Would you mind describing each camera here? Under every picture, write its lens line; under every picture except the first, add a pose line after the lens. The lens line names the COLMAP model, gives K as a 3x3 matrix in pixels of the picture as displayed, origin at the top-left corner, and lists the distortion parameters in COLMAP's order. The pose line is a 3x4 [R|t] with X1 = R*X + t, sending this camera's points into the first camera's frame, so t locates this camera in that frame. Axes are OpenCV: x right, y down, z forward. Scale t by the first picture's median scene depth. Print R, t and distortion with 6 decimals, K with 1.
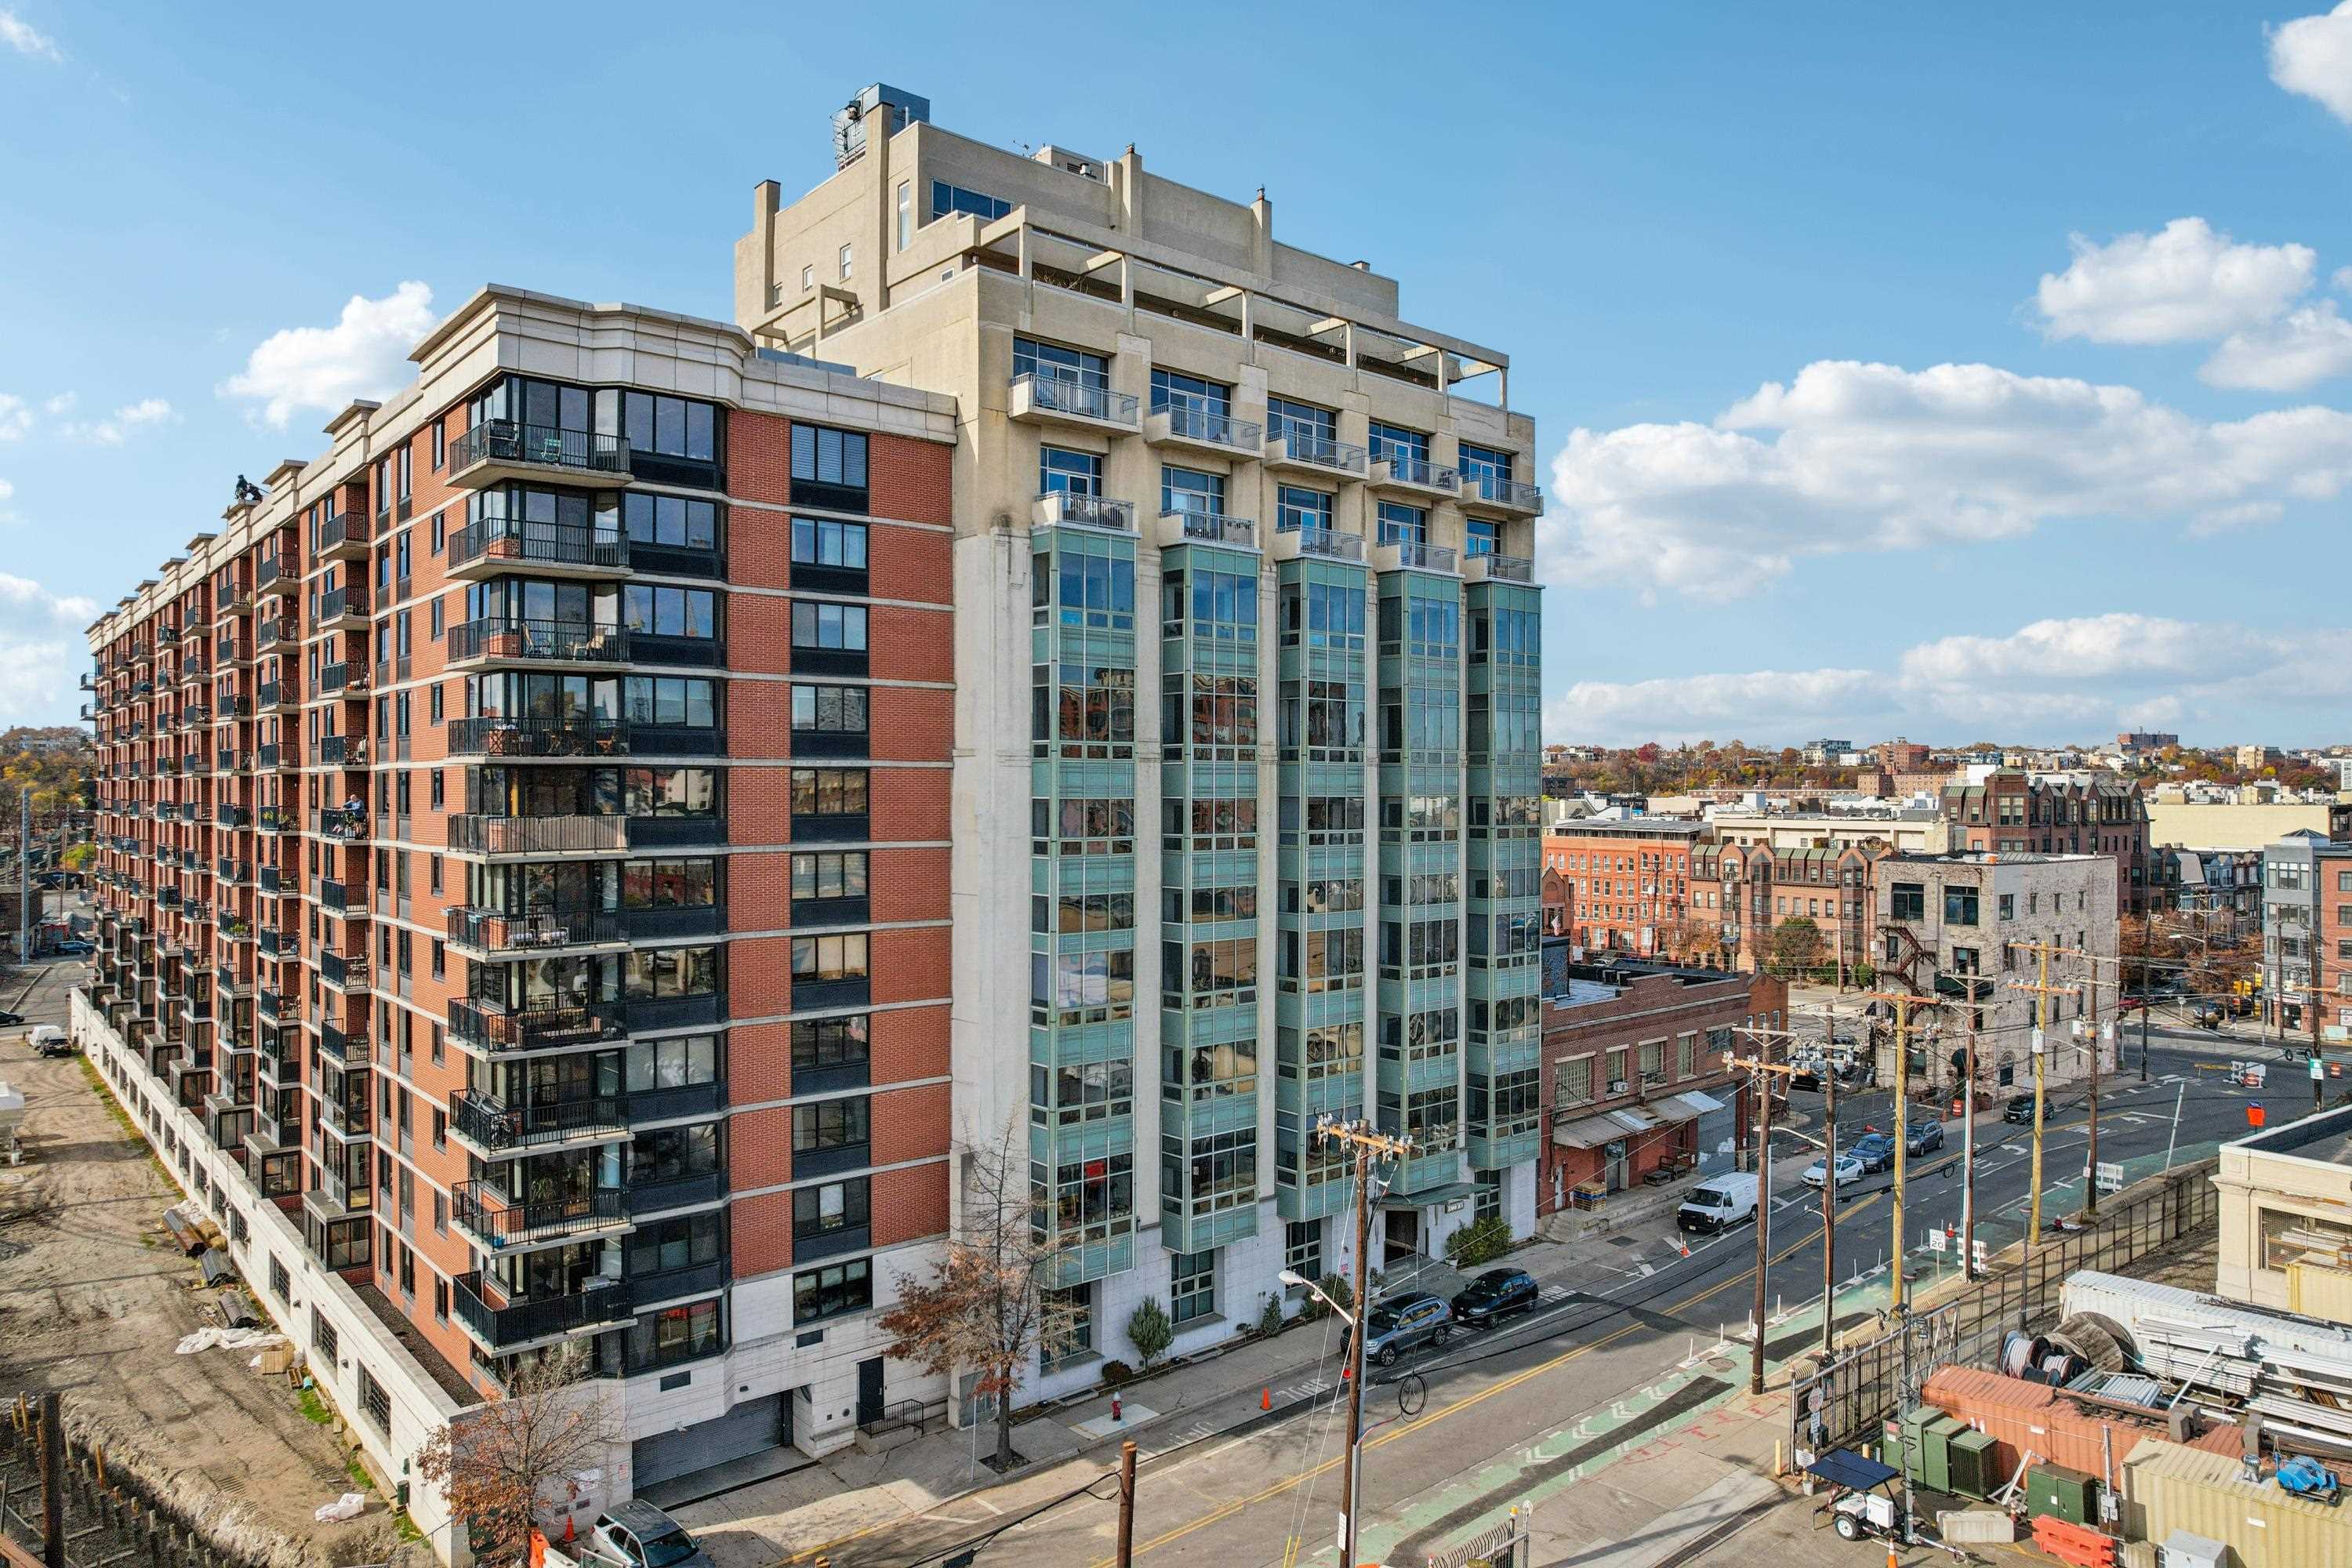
lens RADIAL K [[1497.8, 0, 1174.2], [0, 1497.8, 792.0], [0, 0, 1]] dist [-0.081112, 0.070652]
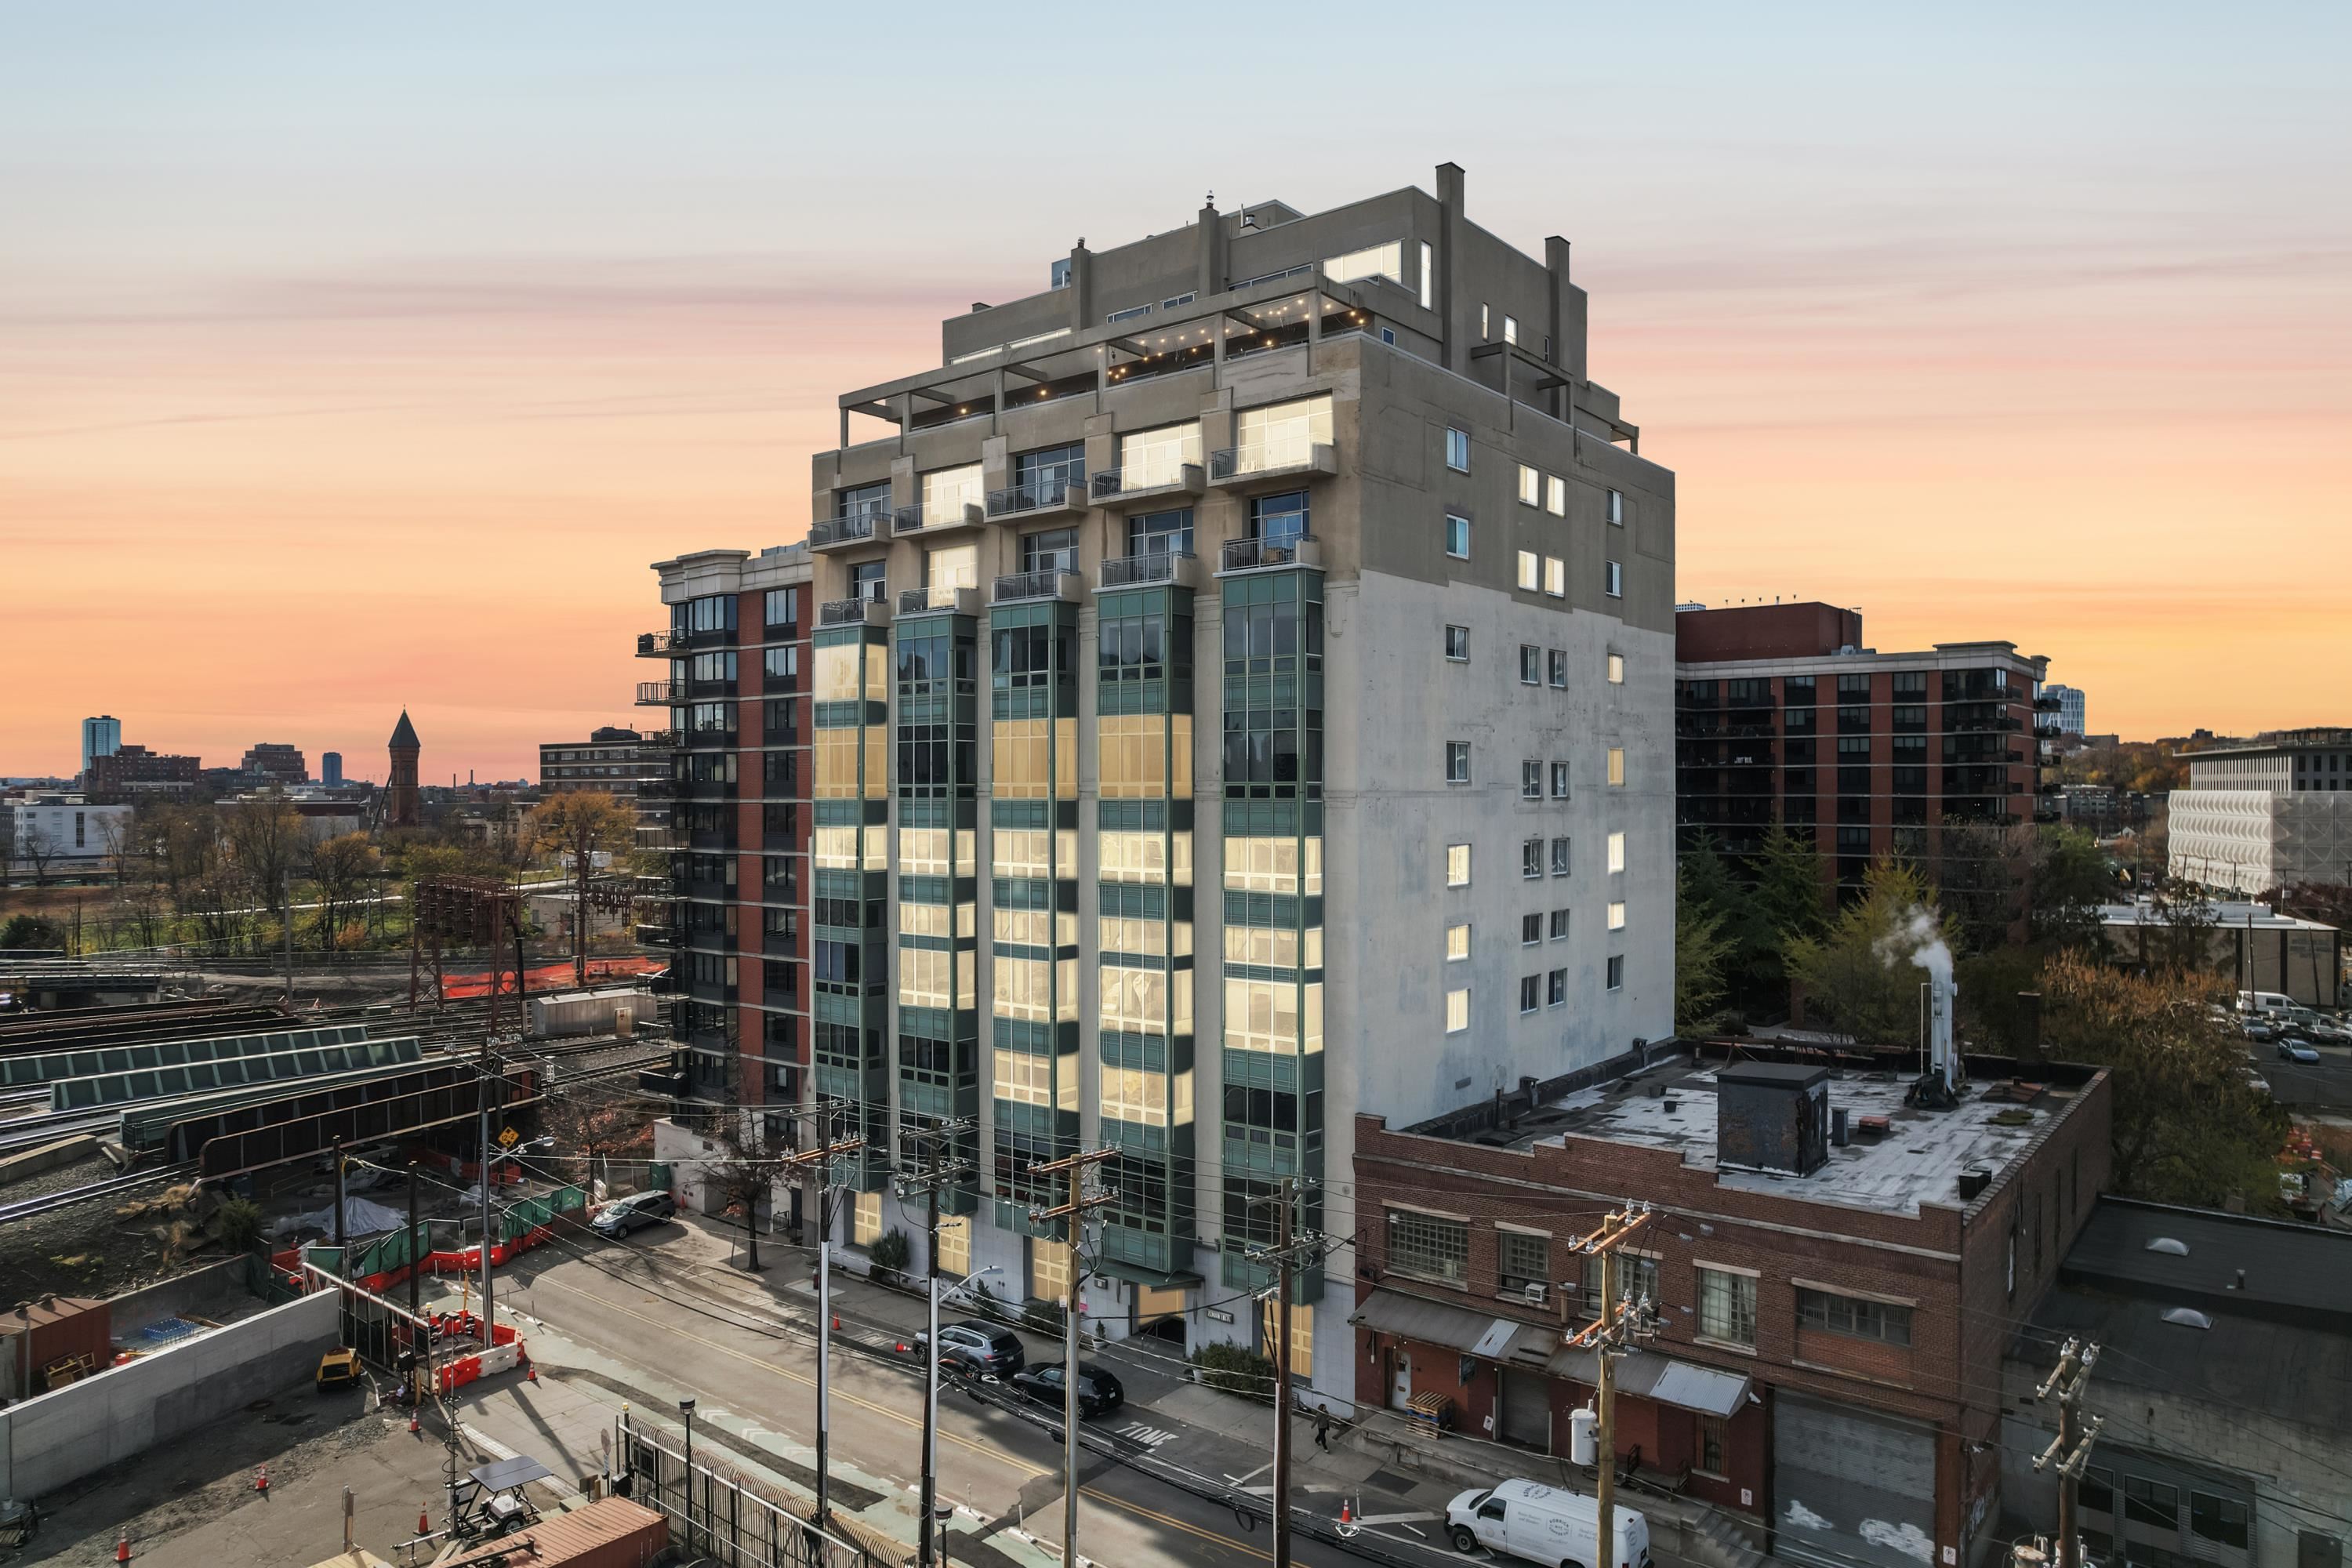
lens RADIAL K [[1509.6, 0, 1185.5], [0, 1509.6, 801.1], [0, 0, 1]] dist [-0.086300, 0.076082]
pose [[0.178627, 0.005658, -0.983901, 1.415862], [-0.003537, 0.999981, 0.005108, -0.028329], [0.983910, 0.002567, 0.178644, 1.137757]]
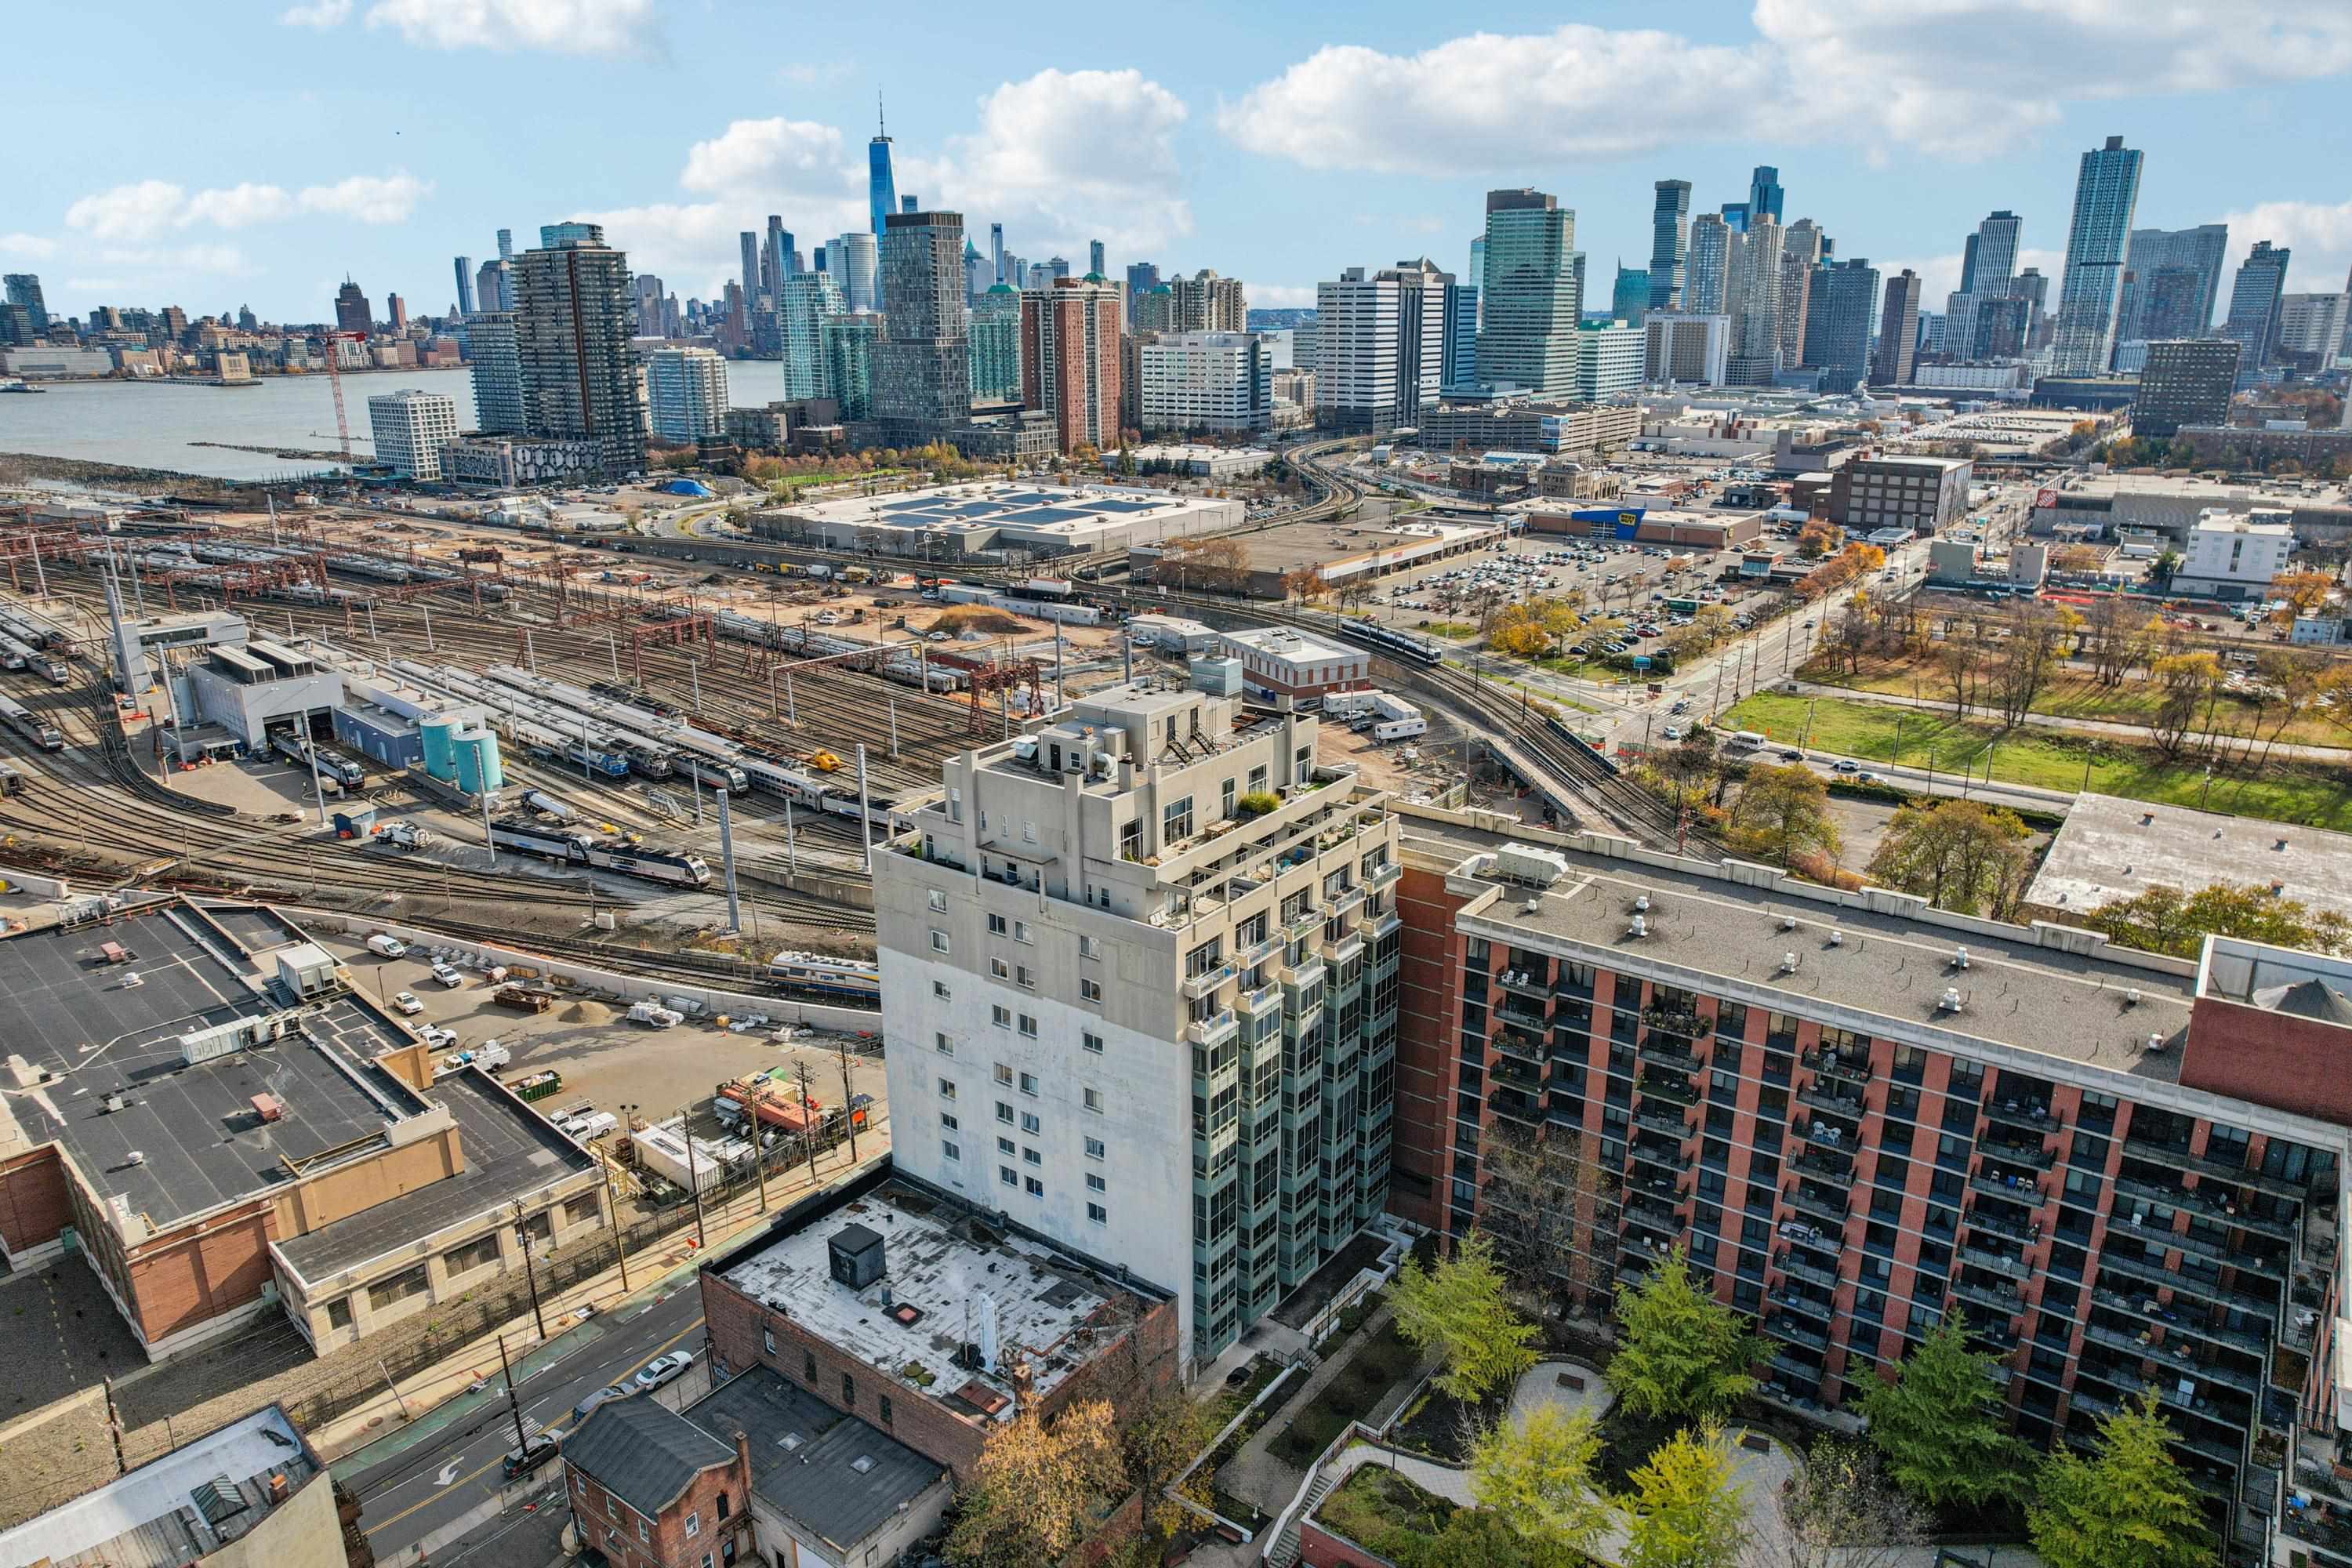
lens RADIAL K [[1497.8, 0, 1174.2], [0, 1497.8, 792.0], [0, 0, 1]] dist [-0.081112, 0.070652]
pose [[-0.975380, 0.071983, -0.208452, 0.370523], [0.005420, 0.952768, 0.303652, -1.197291], [0.220464, 0.295046, -0.929701, 3.822429]]
